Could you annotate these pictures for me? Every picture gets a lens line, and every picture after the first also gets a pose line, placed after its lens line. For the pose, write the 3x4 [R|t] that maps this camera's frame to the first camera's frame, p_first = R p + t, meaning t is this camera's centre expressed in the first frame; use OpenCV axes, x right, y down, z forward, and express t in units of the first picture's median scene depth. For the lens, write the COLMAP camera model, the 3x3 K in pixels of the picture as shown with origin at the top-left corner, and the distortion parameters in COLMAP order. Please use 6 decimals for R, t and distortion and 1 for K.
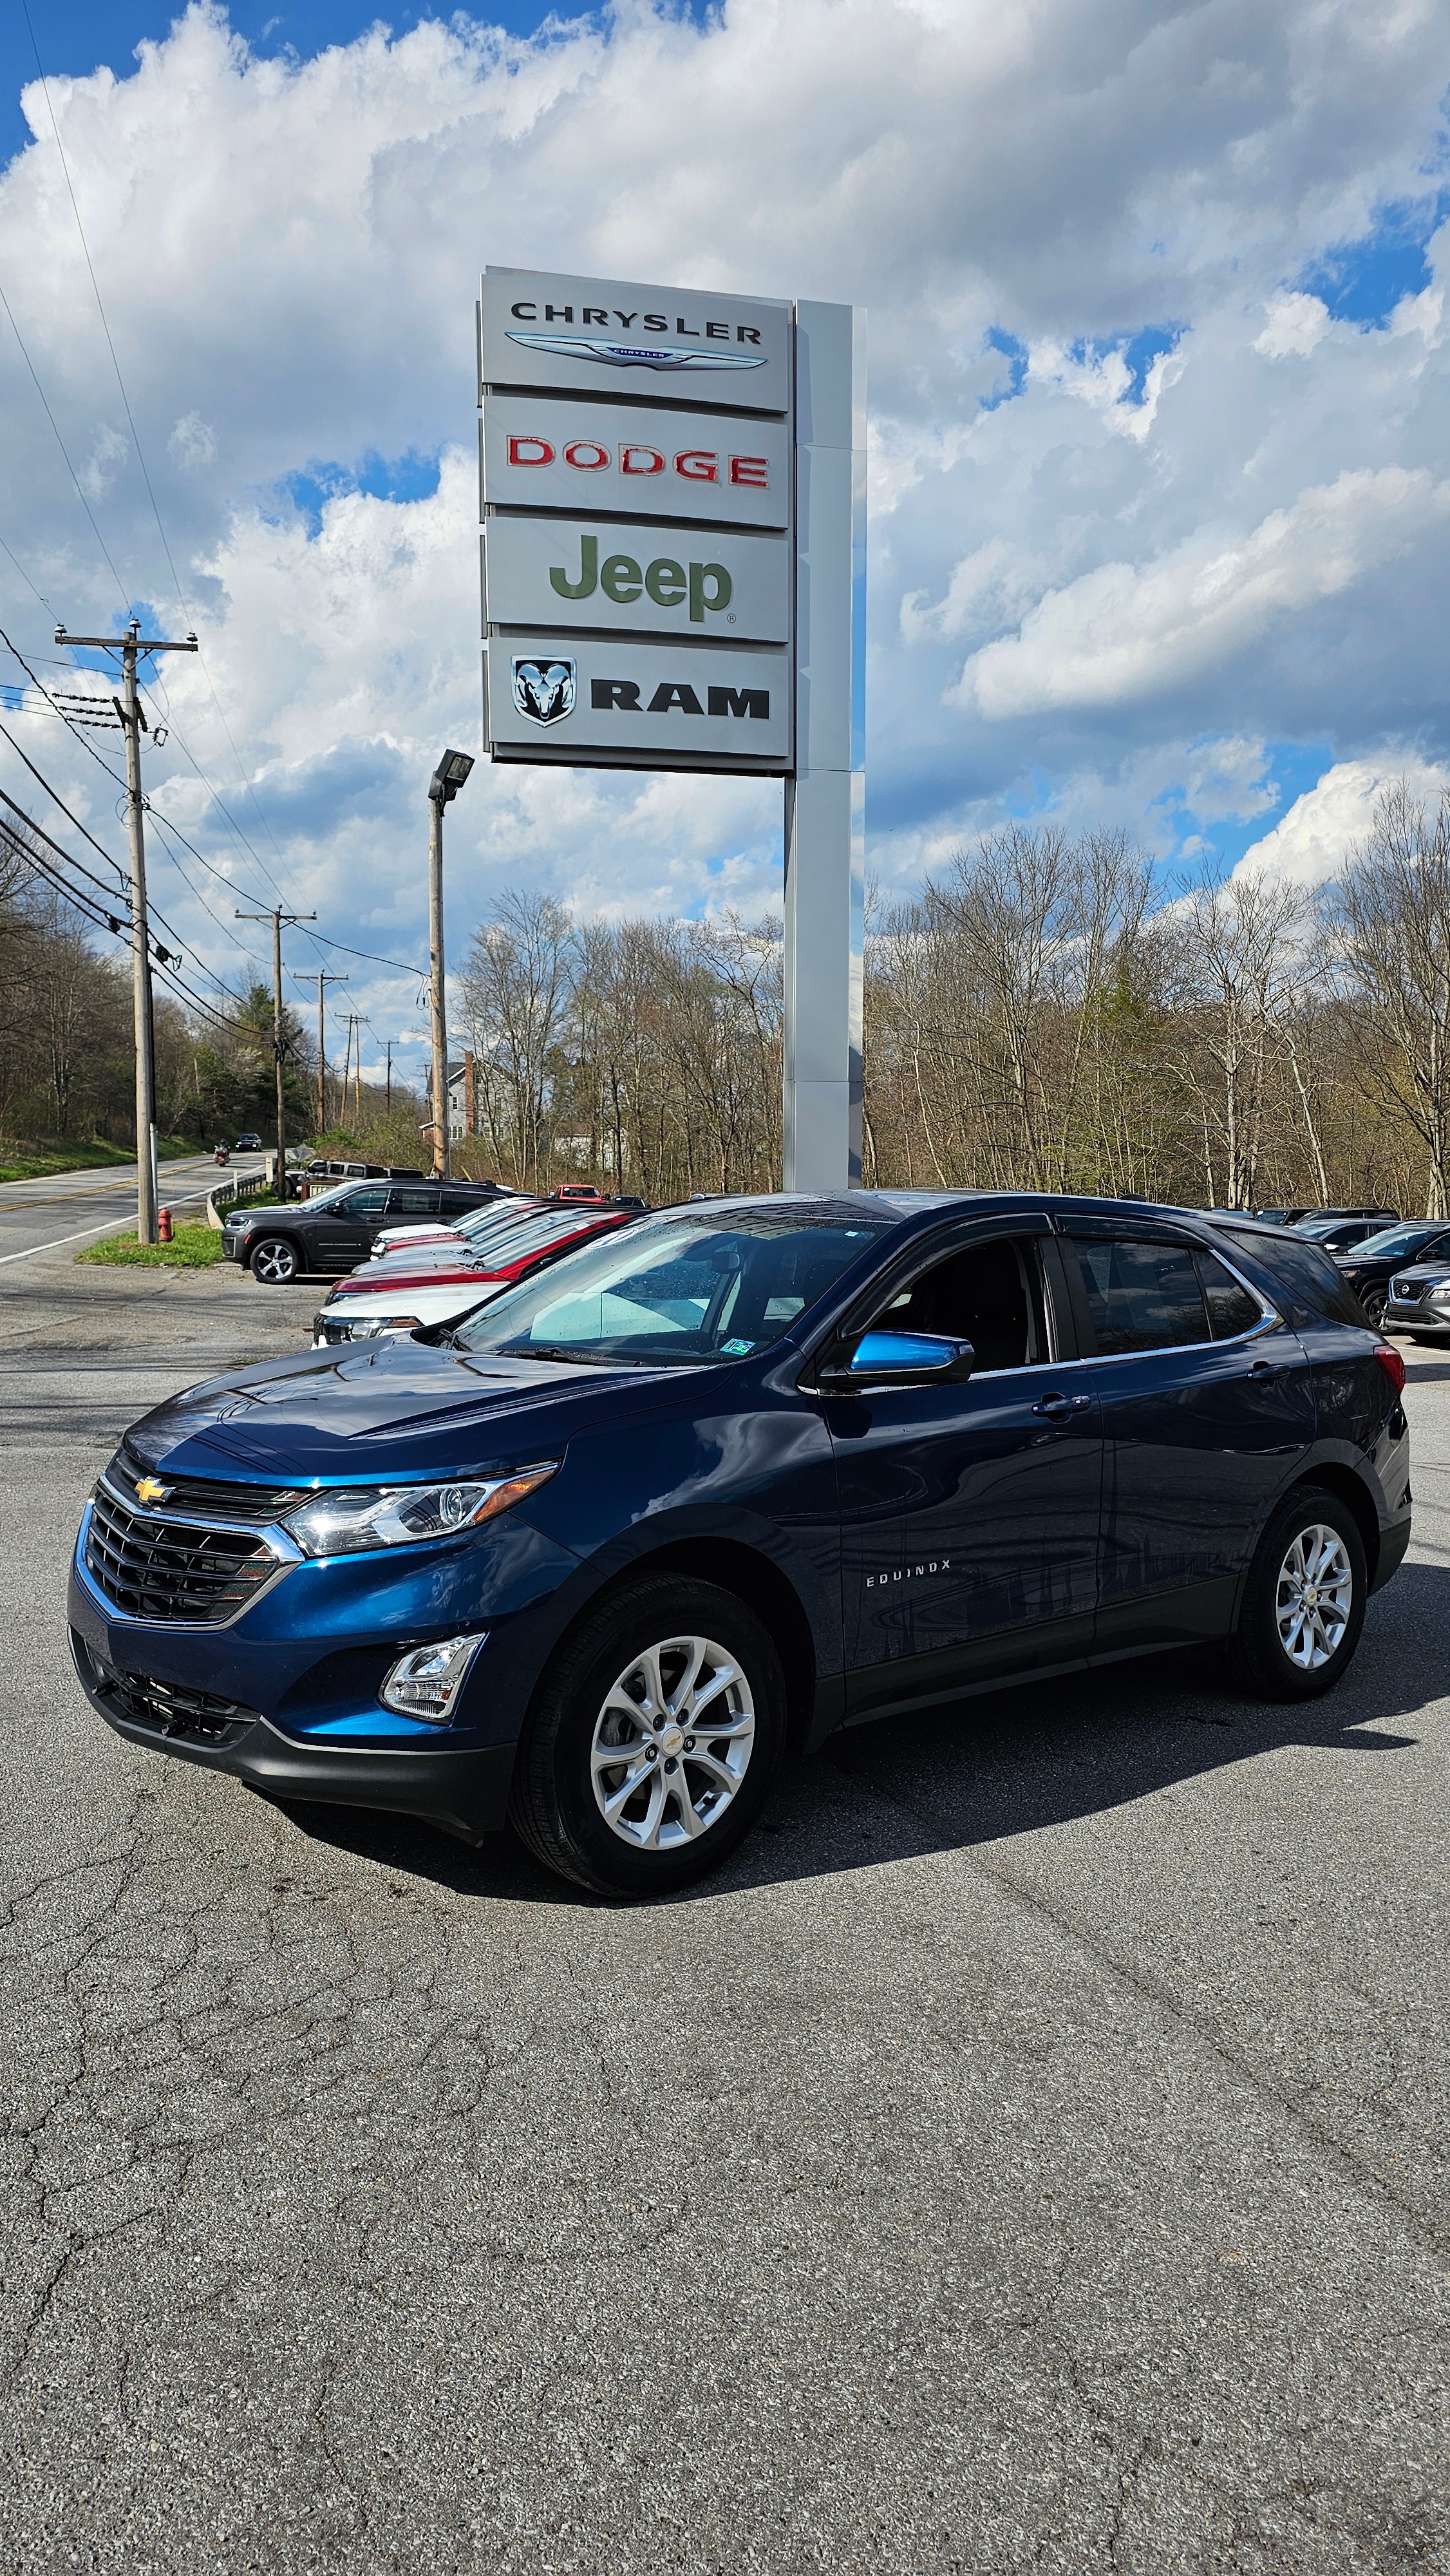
lens RADIAL K [[1665.0, 0, 716.7], [0, 1665.0, 1304.6], [0, 0, 1]] dist [0.049456, -0.045098]
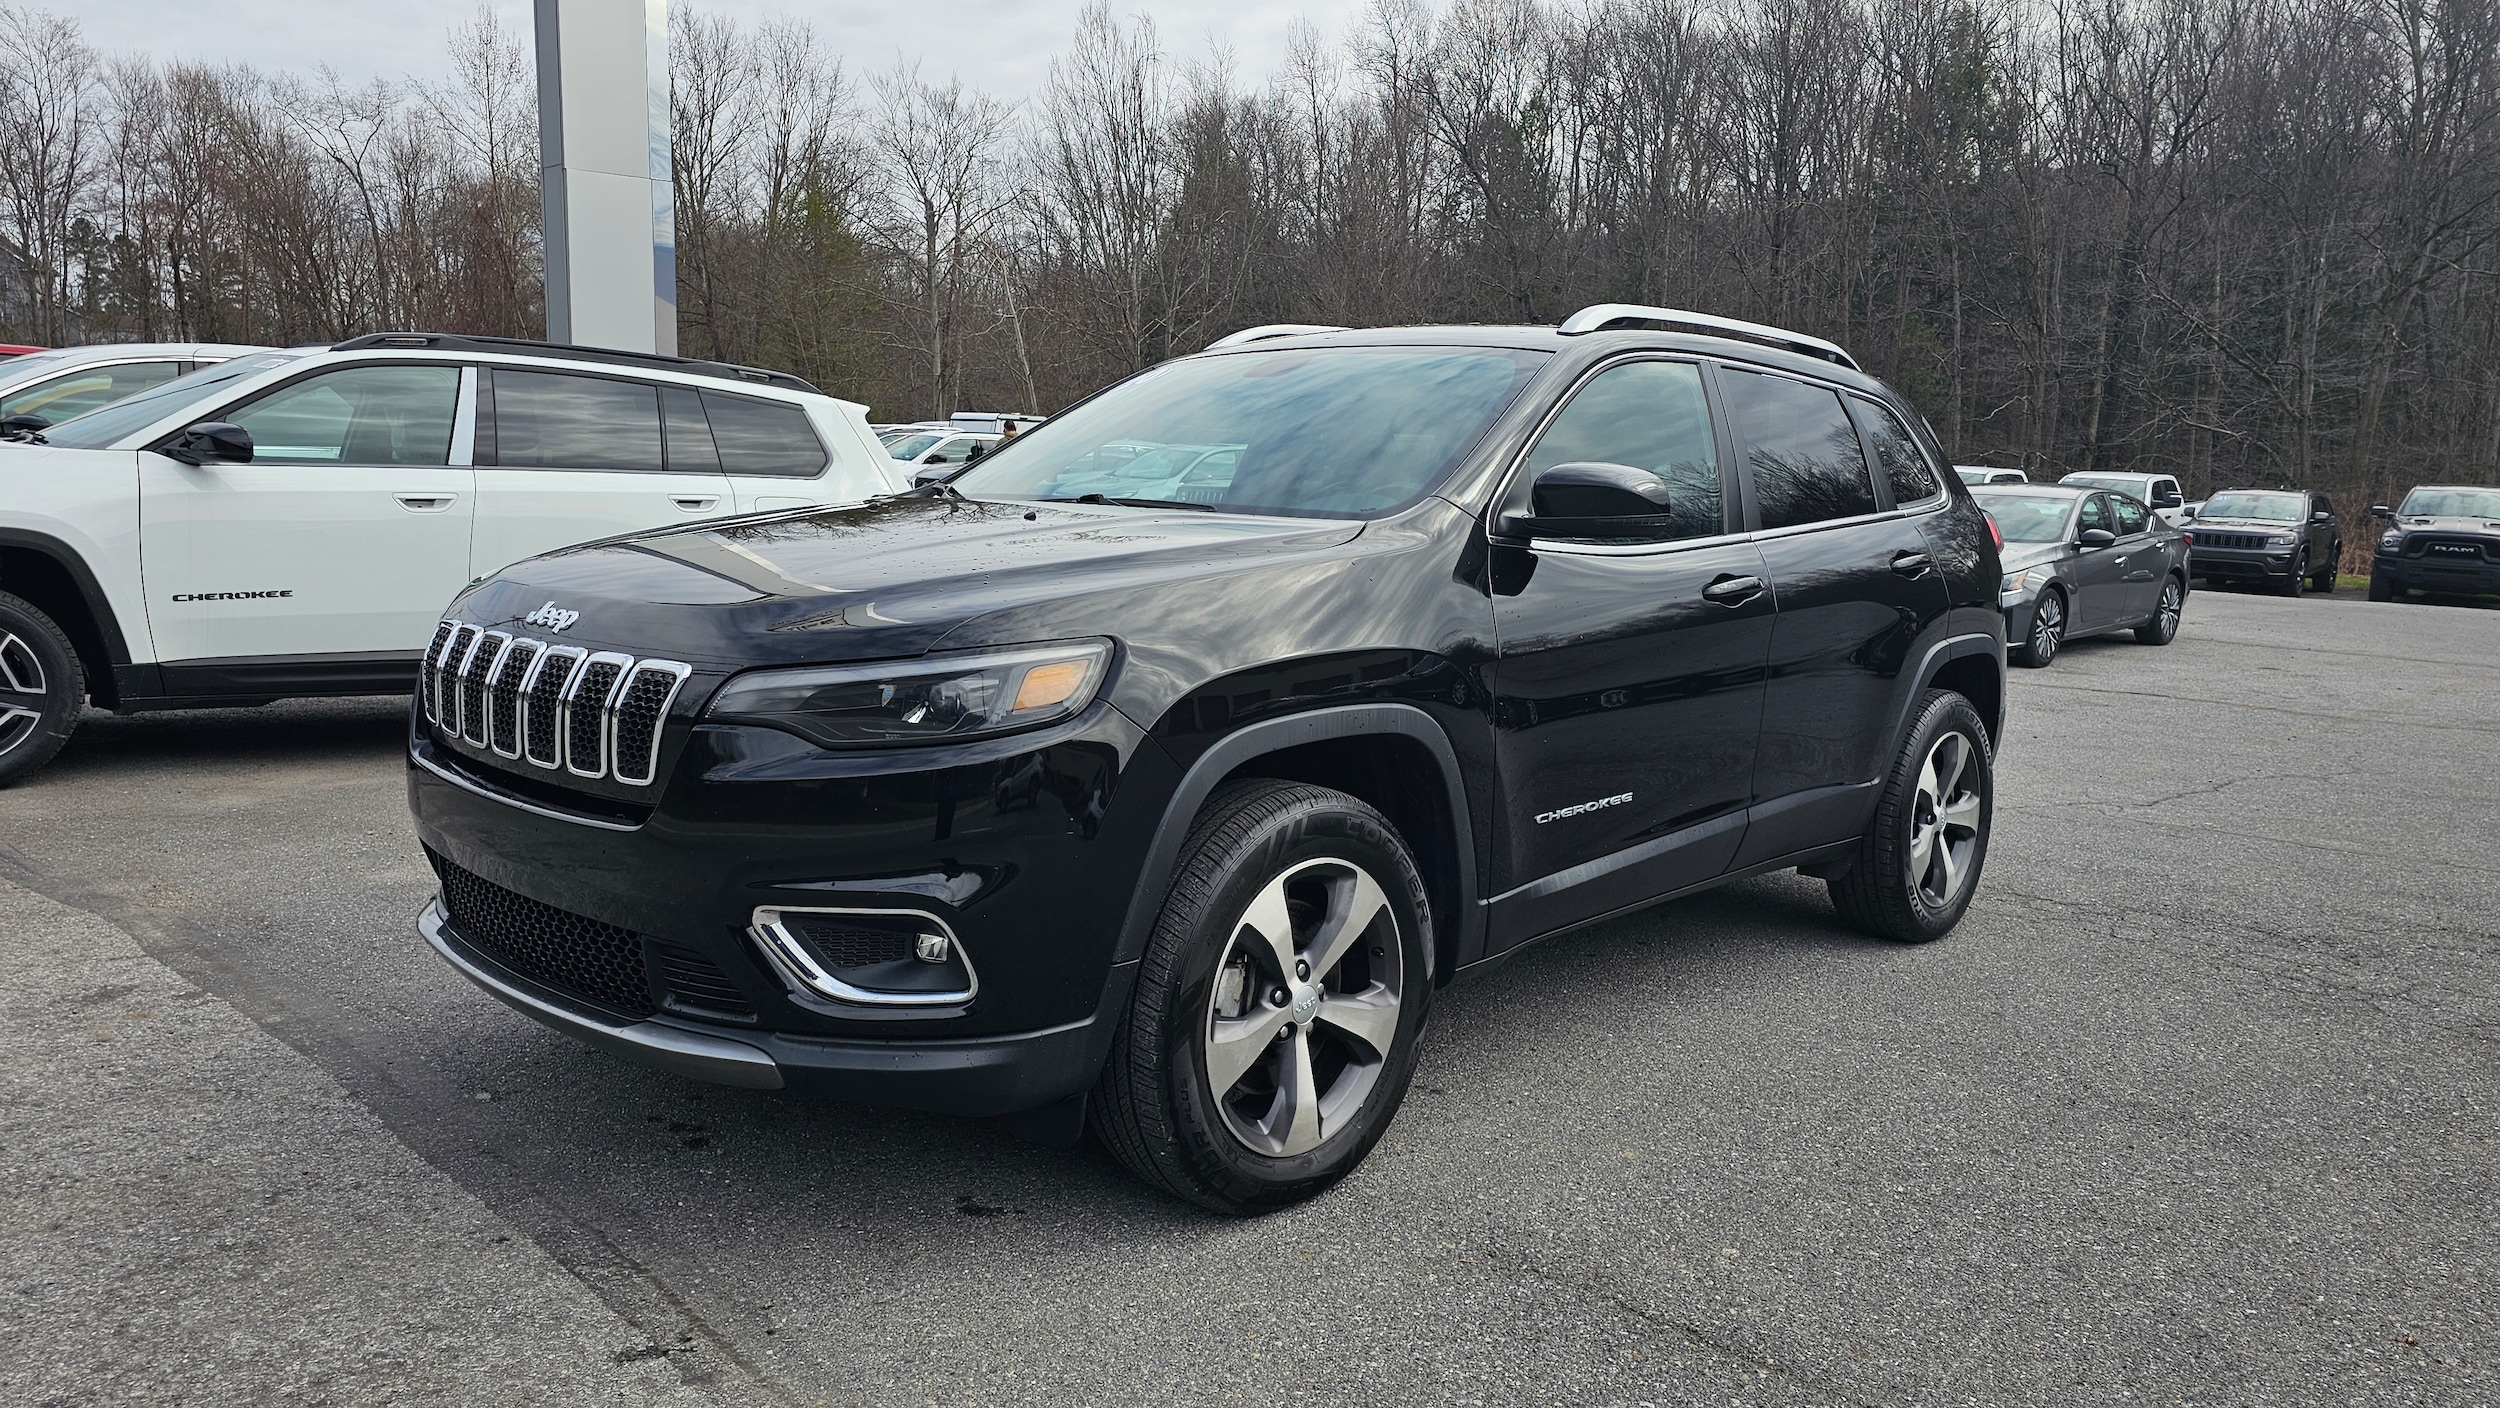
lens RADIAL K [[1616.0, 0, 1195.0], [0, 1616.0, 678.6], [0, 0, 1]] dist [0.049456, -0.045098]
pose [[0.882740, -0.047478, 0.467456, -0.034507], [0.005691, 0.995889, 0.090403, -0.005441], [-0.469827, -0.077142, 0.879381, 0.369066]]
